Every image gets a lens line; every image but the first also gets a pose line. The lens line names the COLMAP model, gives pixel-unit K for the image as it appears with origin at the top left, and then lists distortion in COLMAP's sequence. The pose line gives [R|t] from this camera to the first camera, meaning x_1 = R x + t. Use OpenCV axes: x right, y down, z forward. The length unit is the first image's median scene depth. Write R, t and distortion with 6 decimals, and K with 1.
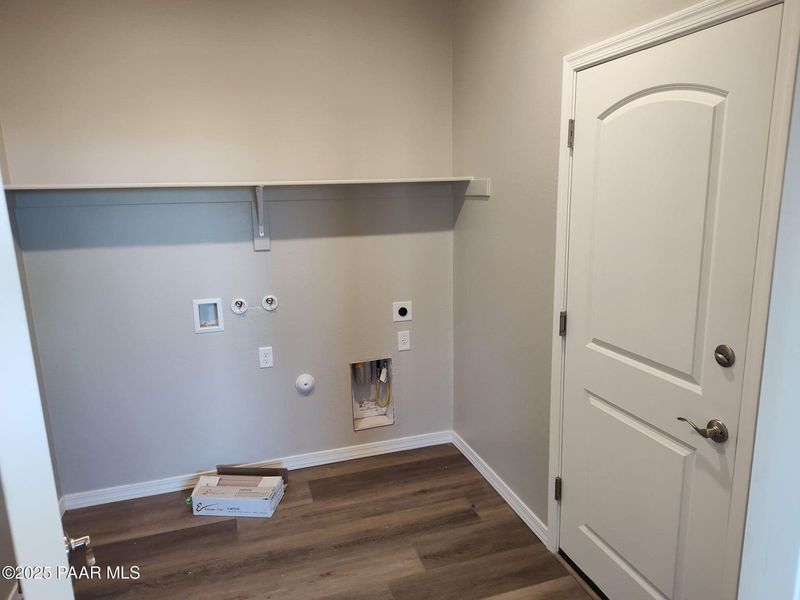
lens RADIAL K [[544.6, 0, 398.4], [0, 544.6, 297.0], [0, 0, 1]] dist [0.033384, -0.025921]
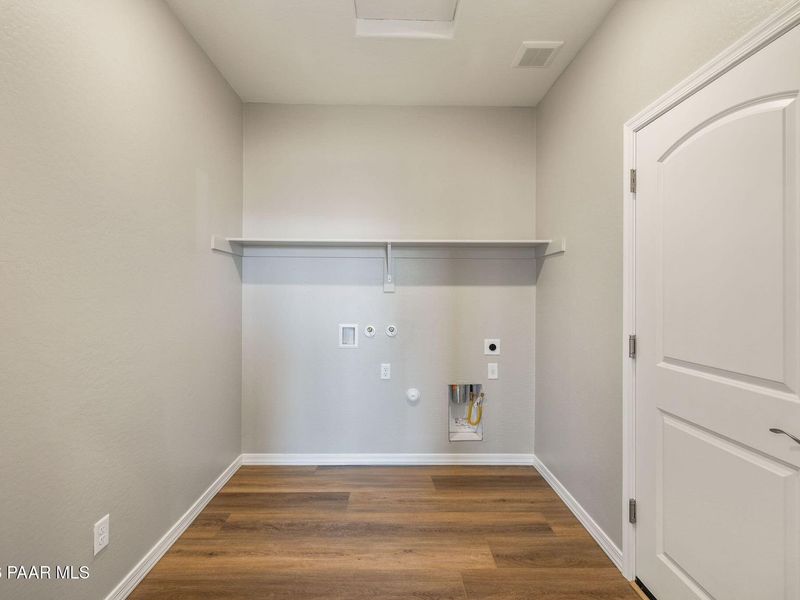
lens RADIAL K [[370.3, 0, 398.9], [0, 370.3, 298.2], [0, 0, 1]] dist [-0.001651, 0.002355]
pose [[0.956098, 0.028099, -0.291697, 0.057636], [-0.086525, 0.978084, -0.189383, 0.117639], [0.279982, 0.206308, 0.937575, 0.129245]]
